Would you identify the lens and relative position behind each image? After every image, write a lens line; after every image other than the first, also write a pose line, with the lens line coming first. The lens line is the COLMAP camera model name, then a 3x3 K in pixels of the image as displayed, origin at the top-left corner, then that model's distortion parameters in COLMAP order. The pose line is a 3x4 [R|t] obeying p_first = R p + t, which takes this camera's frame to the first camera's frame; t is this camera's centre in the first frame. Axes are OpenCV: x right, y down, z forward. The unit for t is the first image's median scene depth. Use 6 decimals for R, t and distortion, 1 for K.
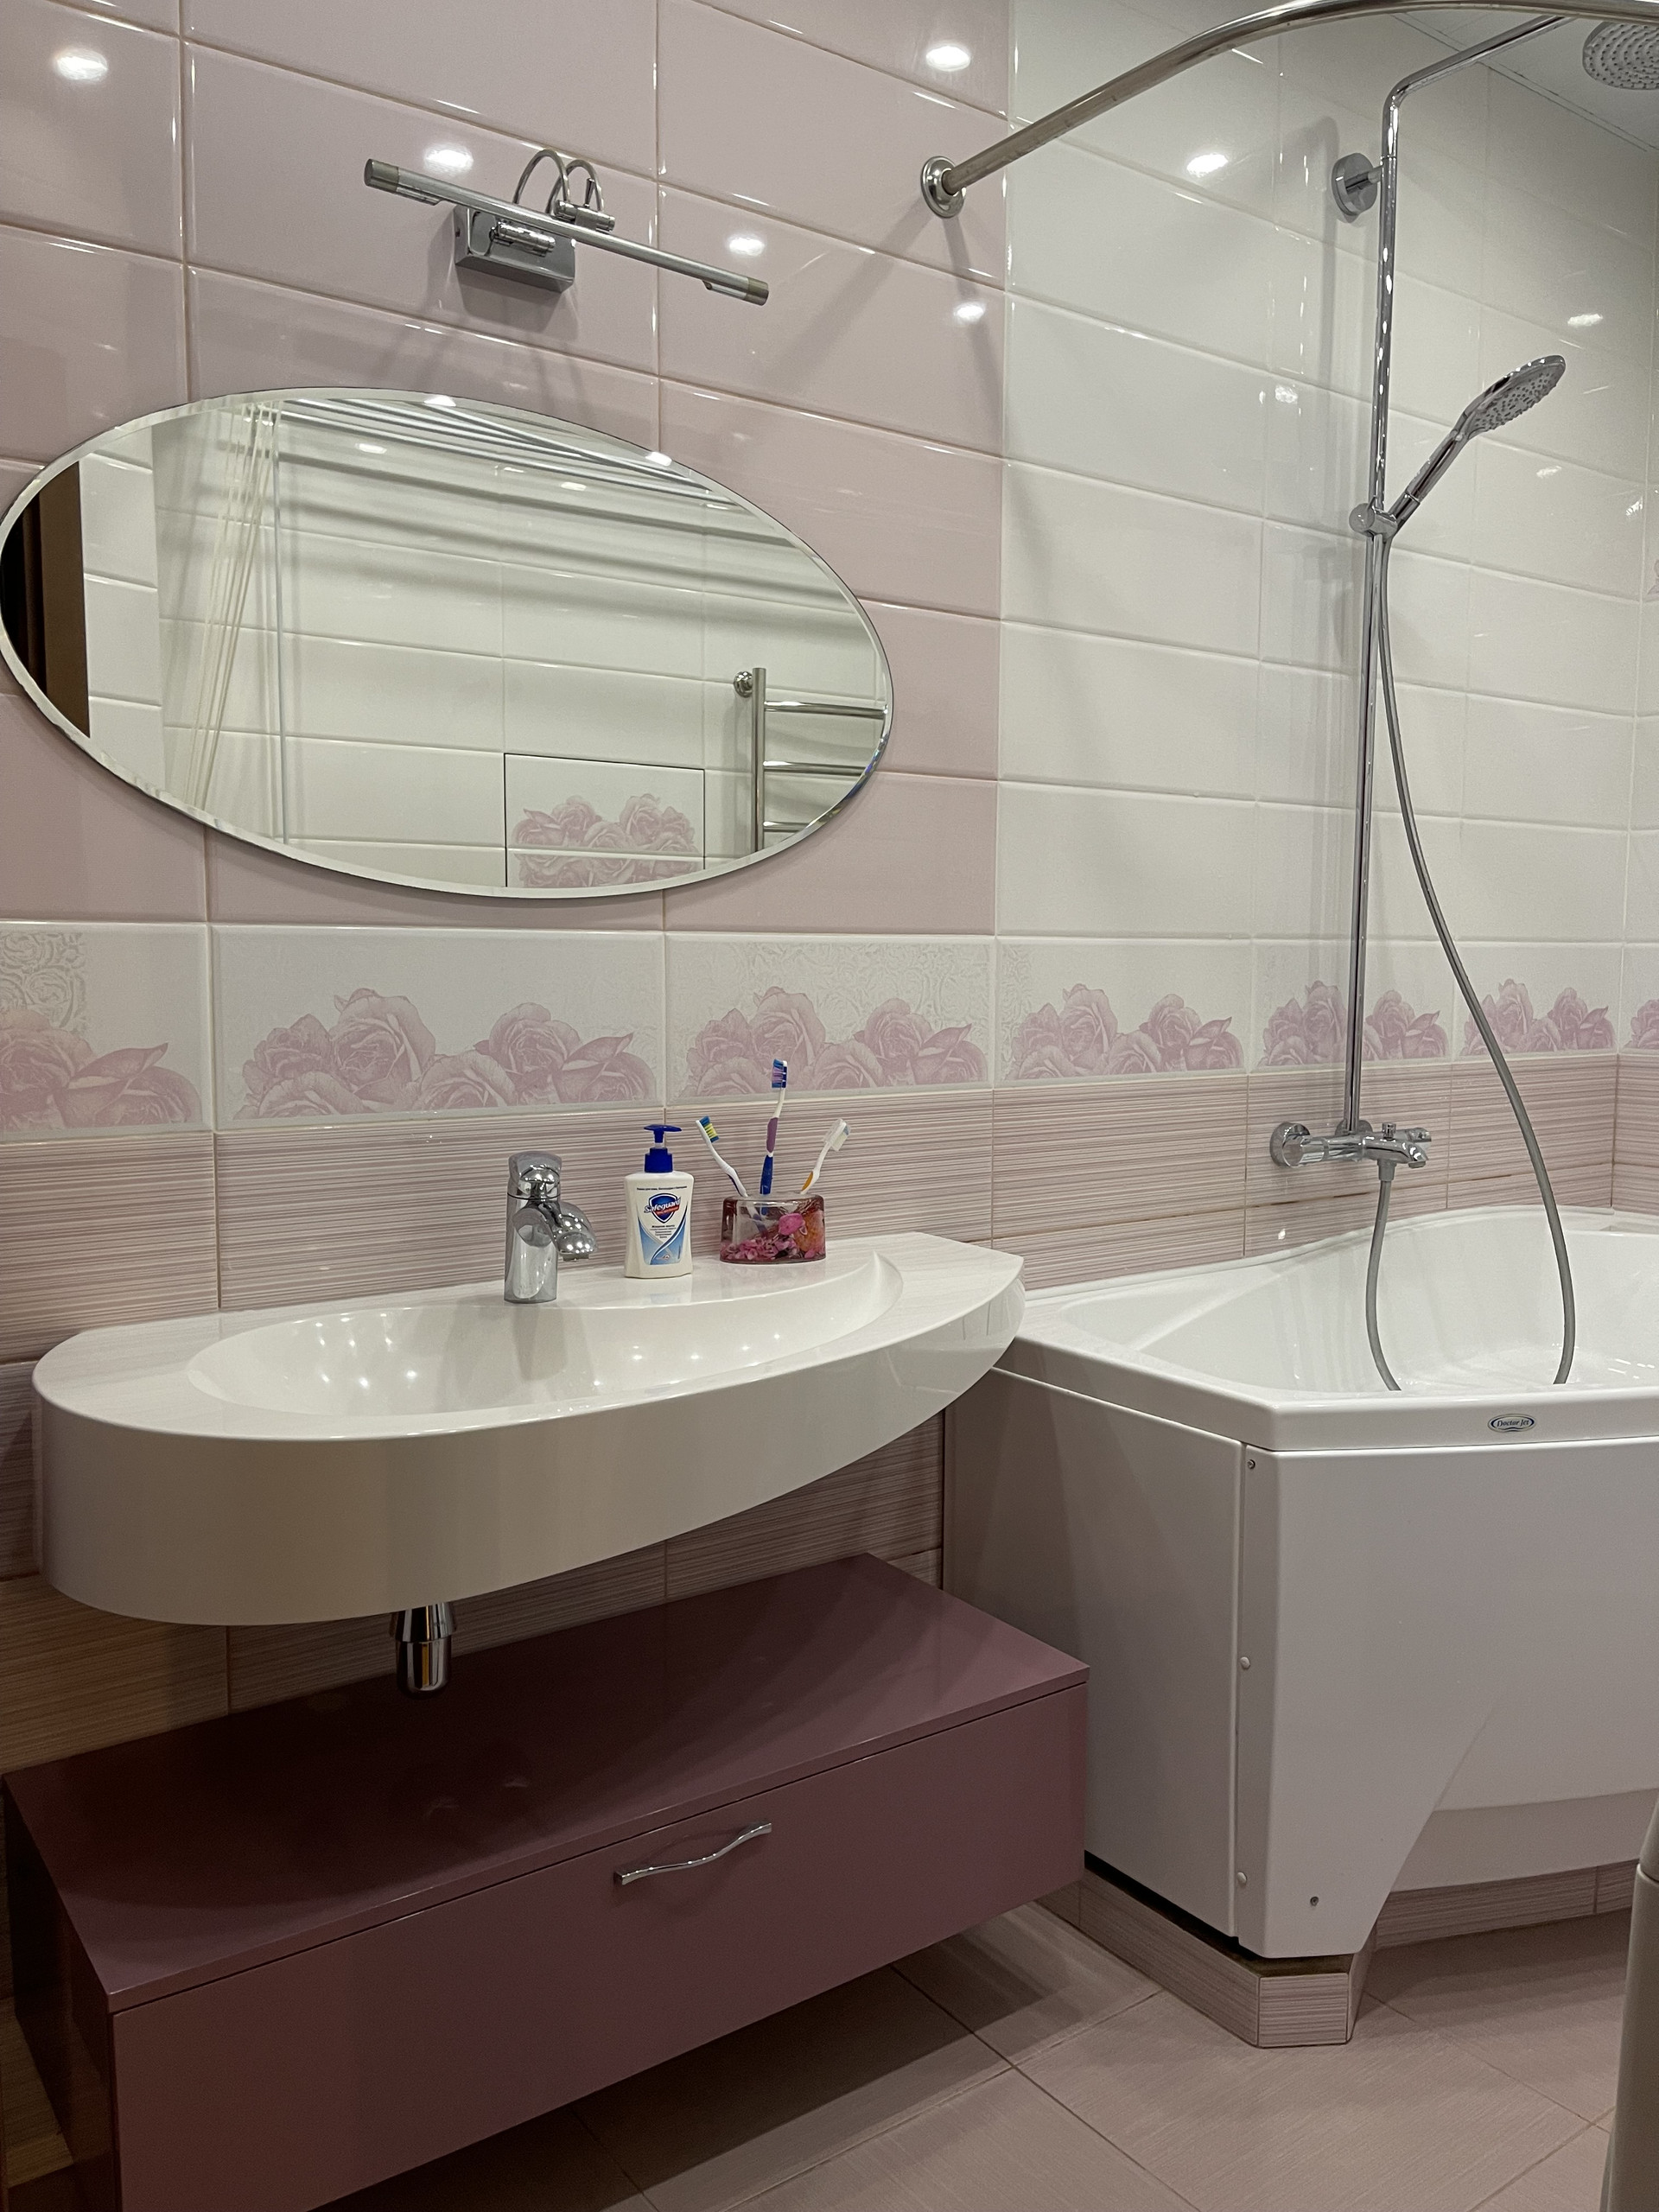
lens RADIAL K [[1668.6, 0, 833.5], [0, 1668.6, 1113.0], [0, 0, 1]] dist [0.066173, -0.087629]
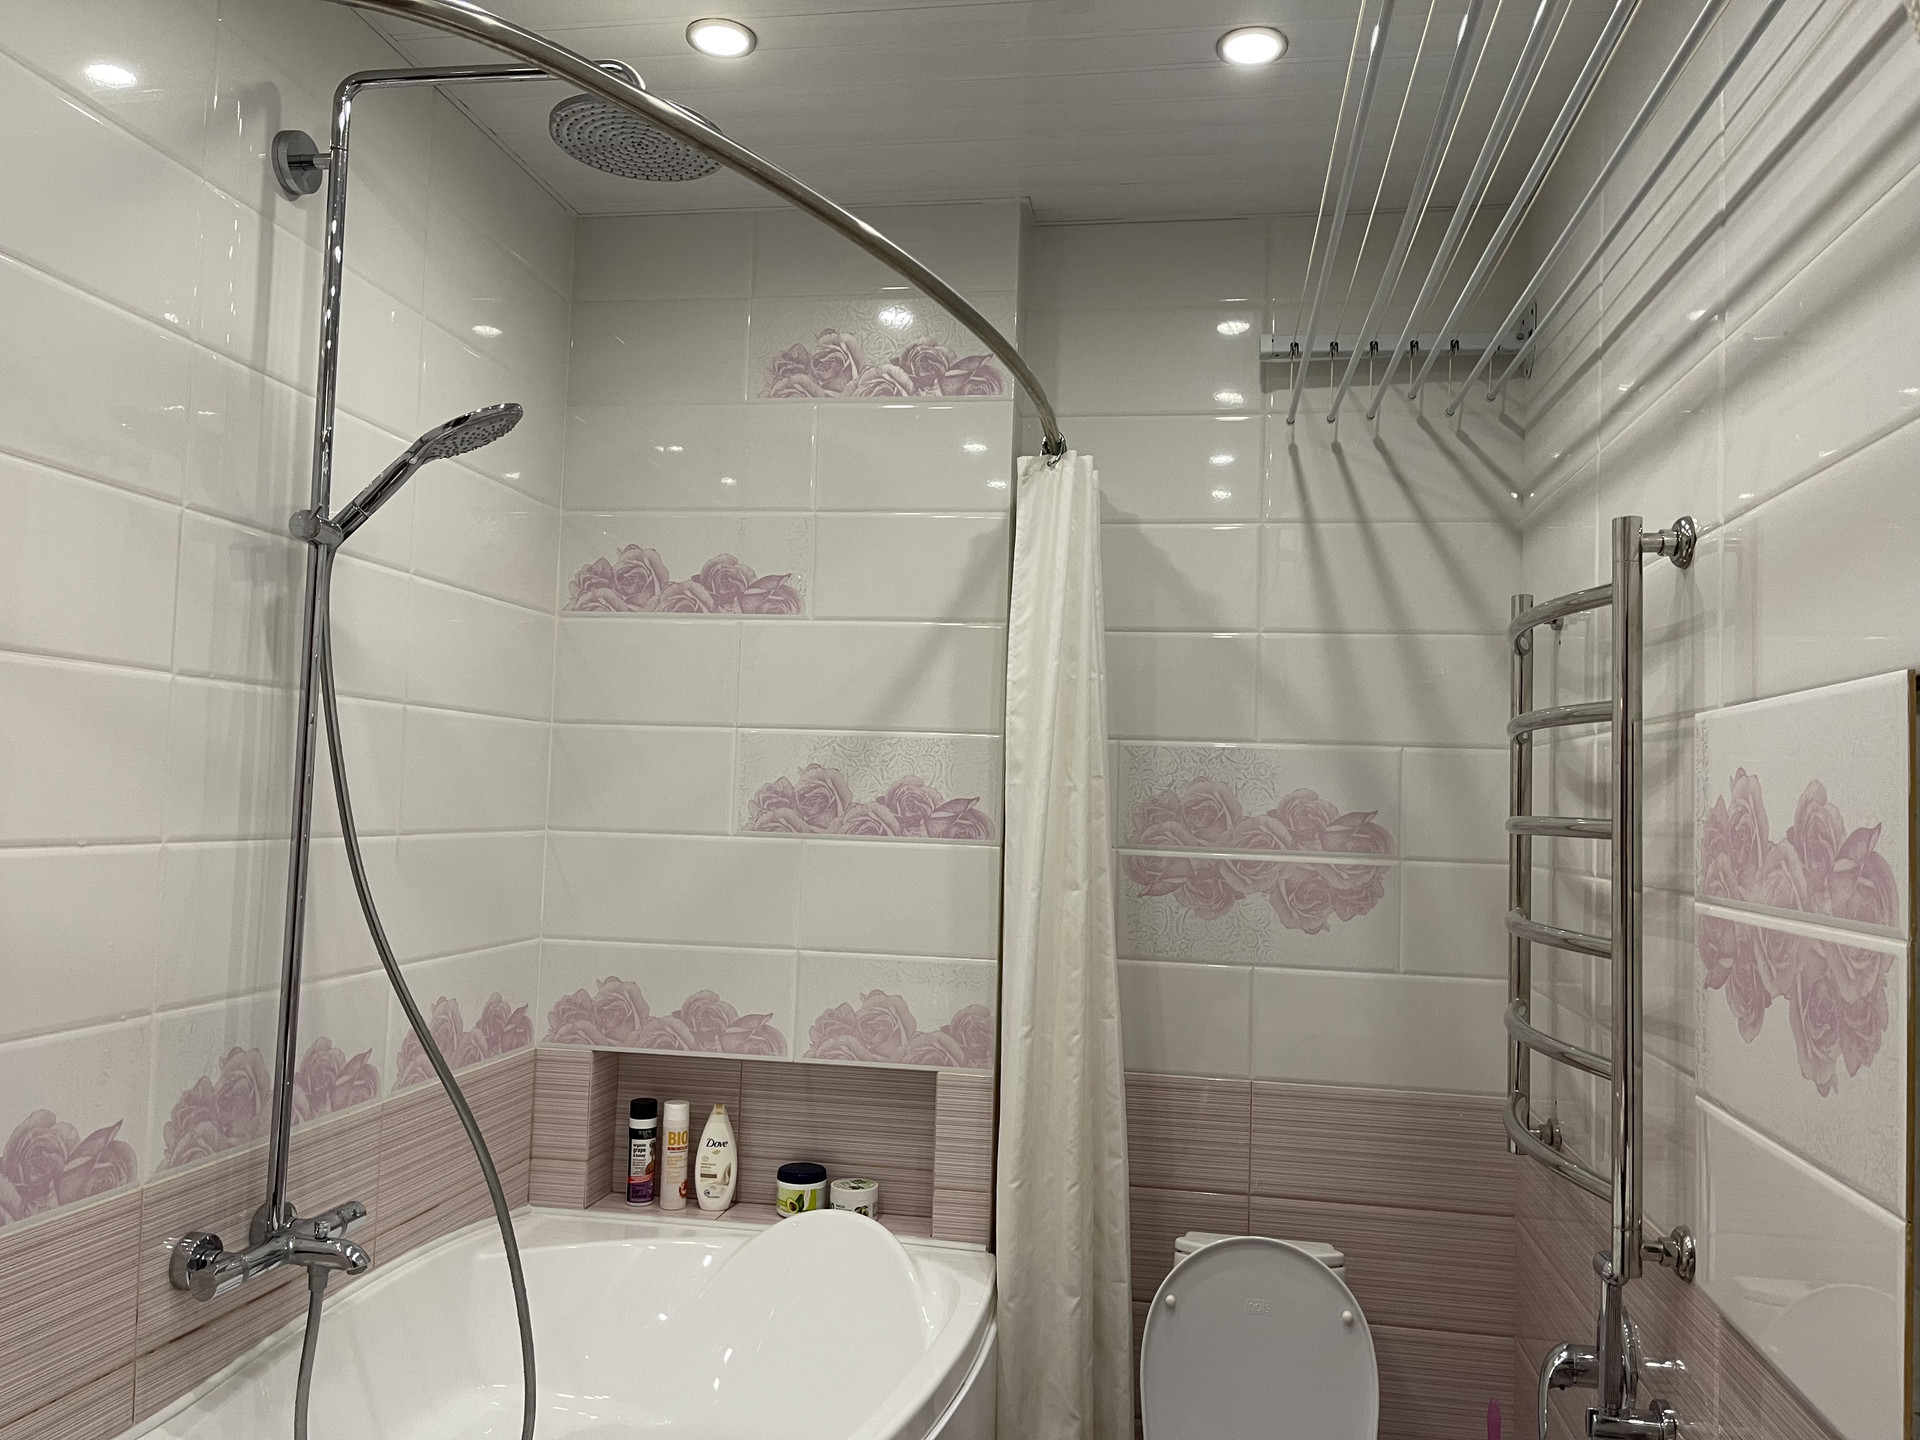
lens RADIAL K [[1448.3, 0, 963.6], [0, 1448.3, 724.7], [0, 0, 1]] dist [0.066173, -0.087629]
pose [[0.709339, 0.056420, 0.702606, 0.031329], [0.035864, 0.992611, -0.115915, -0.176636], [-0.703955, 0.107421, 0.702074, 0.275277]]
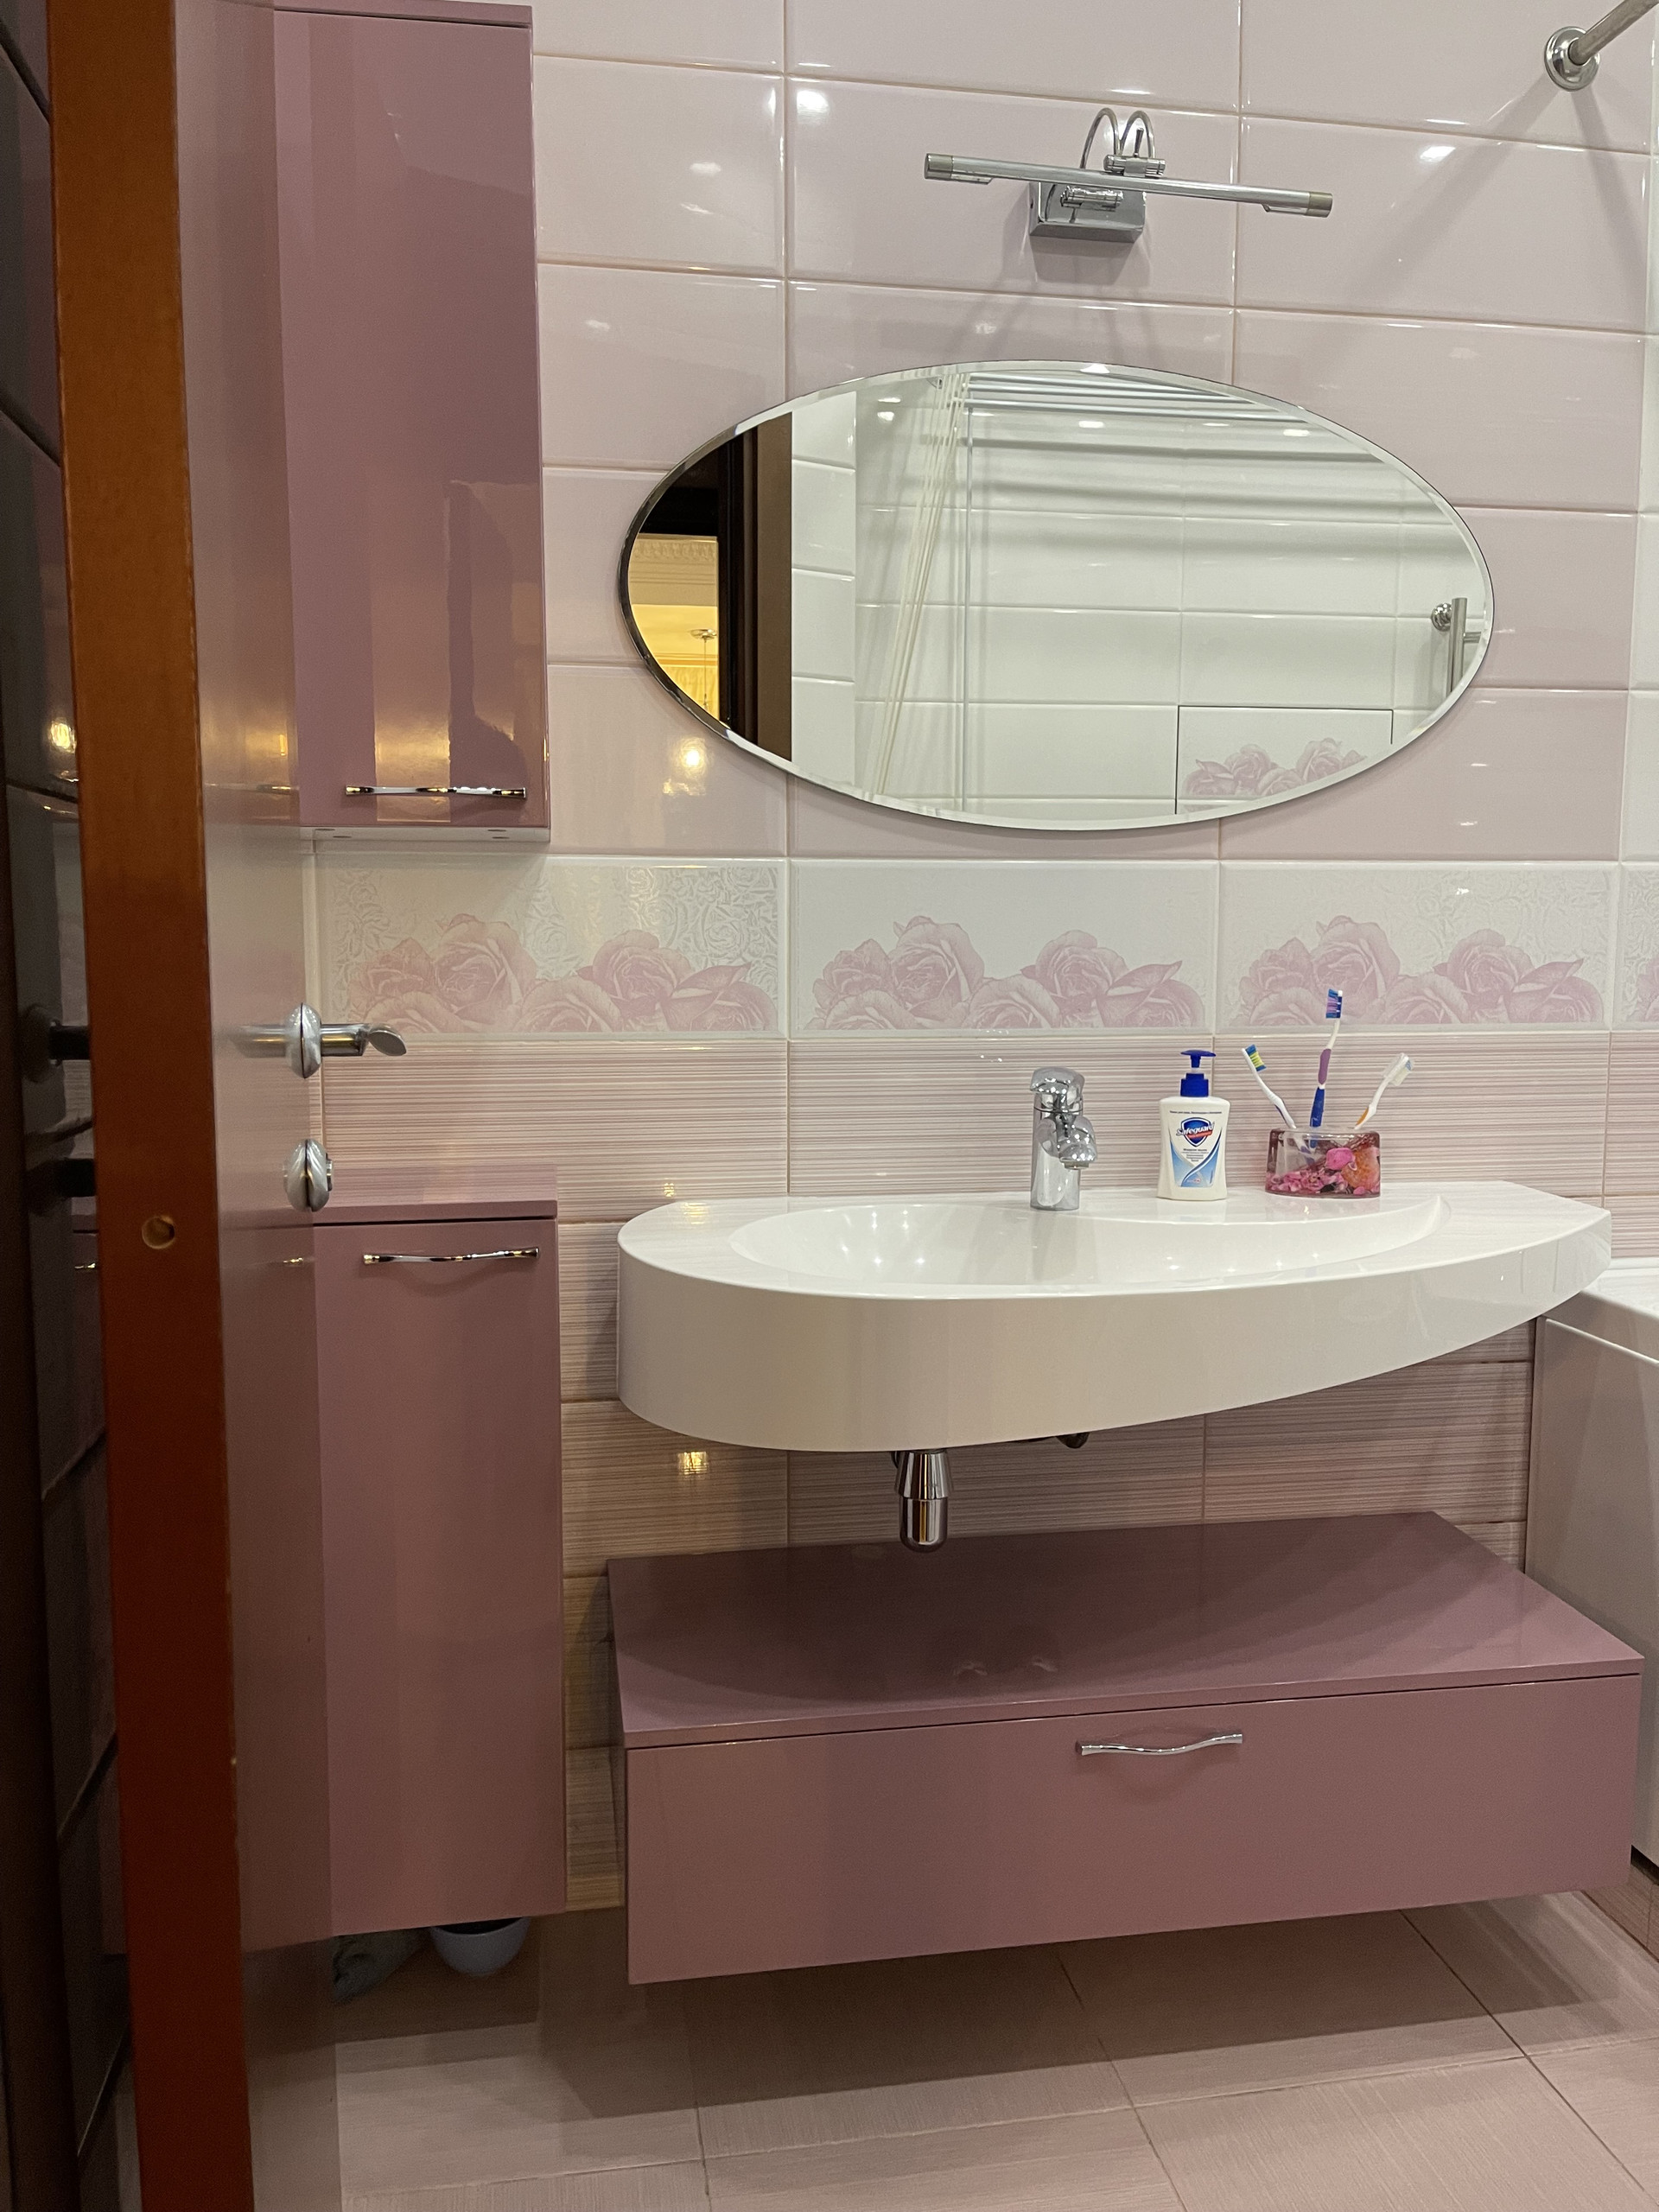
lens RADIAL K [[1665.4, 0, 829.5], [0, 1665.4, 1106.0], [0, 0, 1]] dist [0.073470, -0.110853]
pose [[0.897300, 0.043453, -0.439278, 0.128250], [-0.037432, 0.999049, 0.022364, 0.023722], [0.439832, -0.003625, 0.898073, -0.011825]]
